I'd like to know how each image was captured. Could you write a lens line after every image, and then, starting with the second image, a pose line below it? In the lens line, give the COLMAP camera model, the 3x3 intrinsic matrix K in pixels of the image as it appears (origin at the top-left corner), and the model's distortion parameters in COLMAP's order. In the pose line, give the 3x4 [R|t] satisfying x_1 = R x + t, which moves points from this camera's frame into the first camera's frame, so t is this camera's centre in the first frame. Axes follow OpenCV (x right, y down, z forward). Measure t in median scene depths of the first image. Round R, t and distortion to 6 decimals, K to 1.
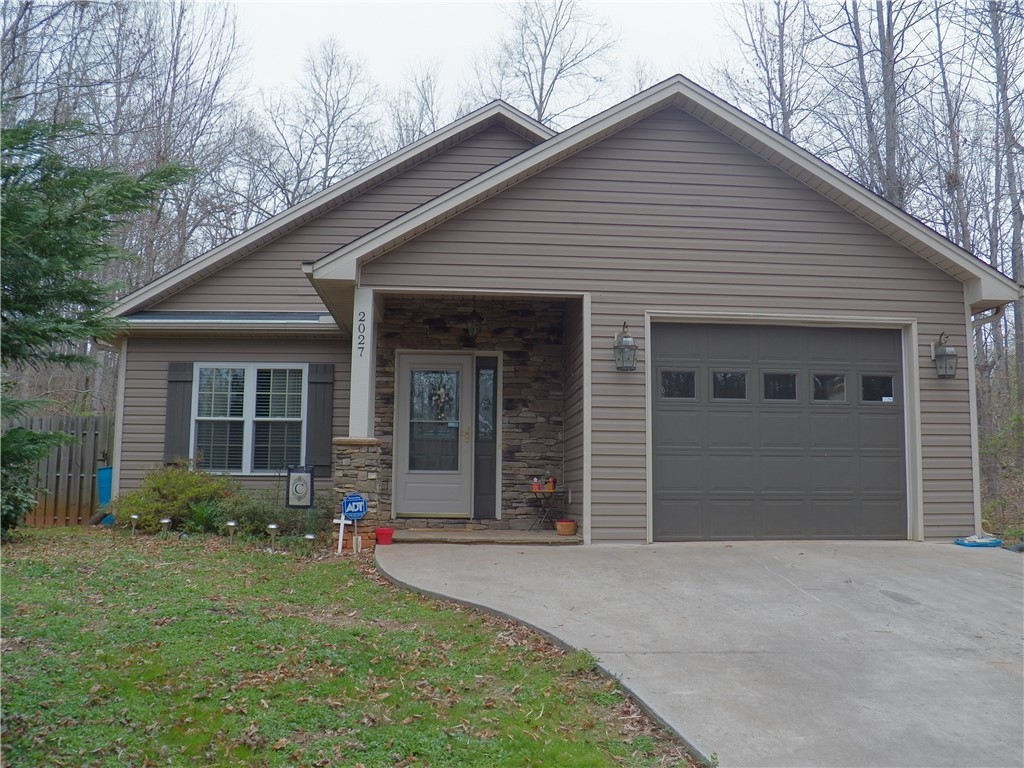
lens RADIAL K [[885.3, 0, 516.5], [0, 885.3, 380.4], [0, 0, 1]] dist [-0.141081, 0.107944]
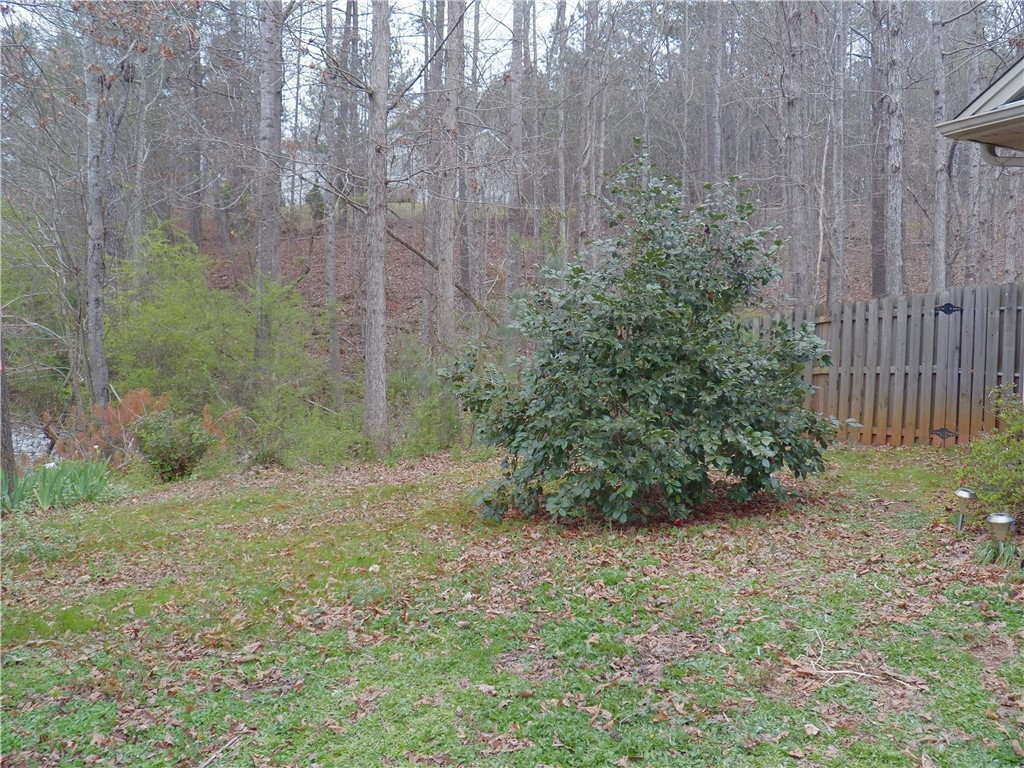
lens RADIAL K [[885.3, 0, 512.0], [0, 885.3, 384.0], [0, 0, 1]] dist [-0.142093, 0.104909]
pose [[0.365022, 0.046000, -0.929862, -0.093122], [0.107023, 0.990084, 0.090992, 0.026856], [0.924827, -0.132731, 0.356480, 0.617031]]
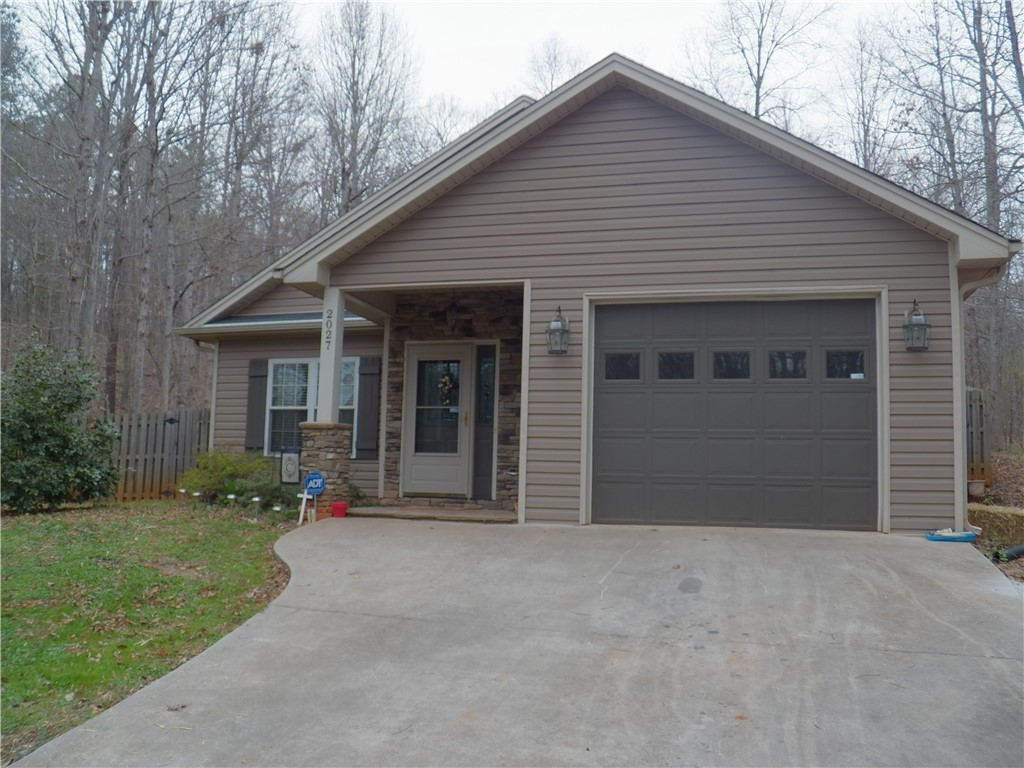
lens RADIAL K [[885.3, 0, 512.0], [0, 885.3, 384.0], [0, 0, 1]] dist [-0.142093, 0.104909]
pose [[0.942977, -0.022339, -0.332108, 0.398806], [0.027430, 0.999567, 0.010648, 0.010598], [0.331726, -0.019151, 0.943181, 0.021874]]
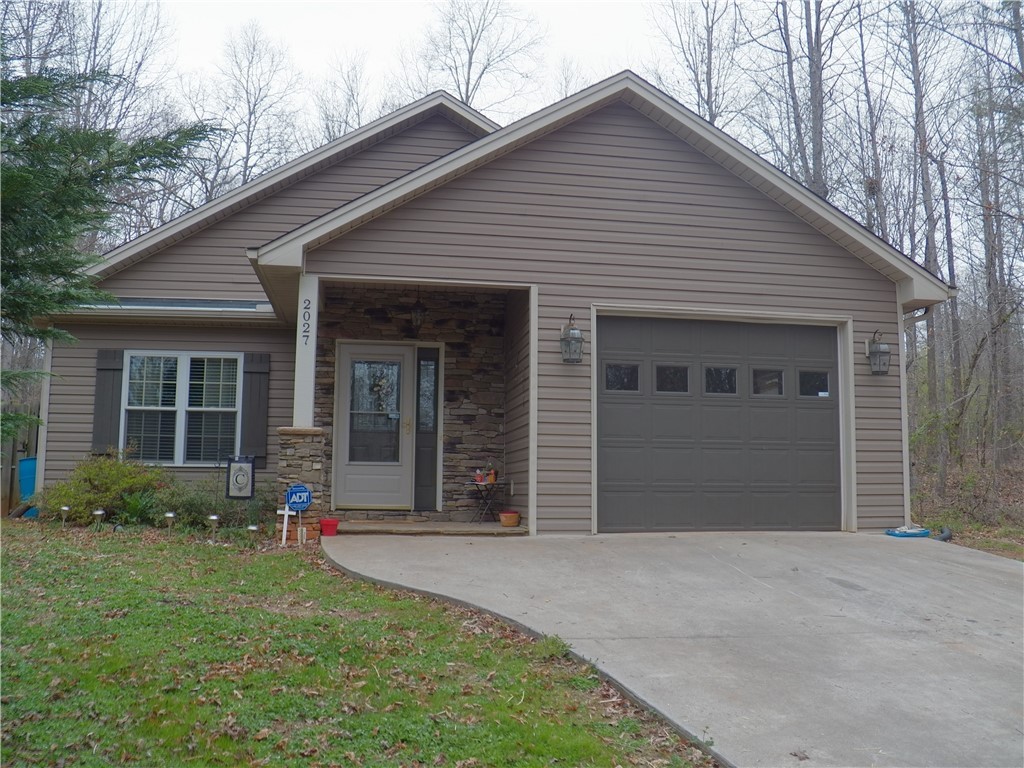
lens RADIAL K [[885.3, 0, 512.0], [0, 885.3, 384.0], [0, 0, 1]] dist [-0.142093, 0.104909]
pose [[0.995898, 0.011063, 0.089801, -0.033560], [-0.011793, 0.999902, 0.007606, 0.006167], [-0.089708, -0.008634, 0.995931, 0.003281]]
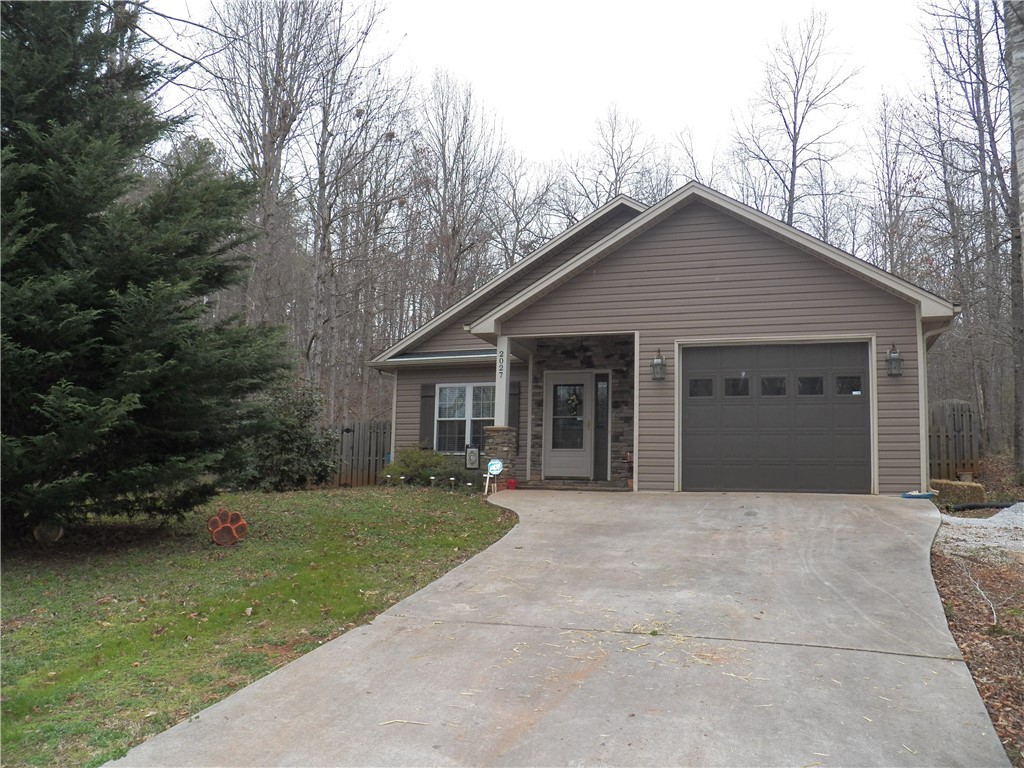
lens RADIAL K [[829.9, 0, 512.0], [0, 829.9, 384.0], [0, 0, 1]] dist [-0.138464, 0.086980]
pose [[0.918966, -0.037100, -0.392587, 0.442612], [0.033915, 0.999311, -0.015049, 0.008437], [0.392875, 0.000515, 0.919592, -0.421330]]
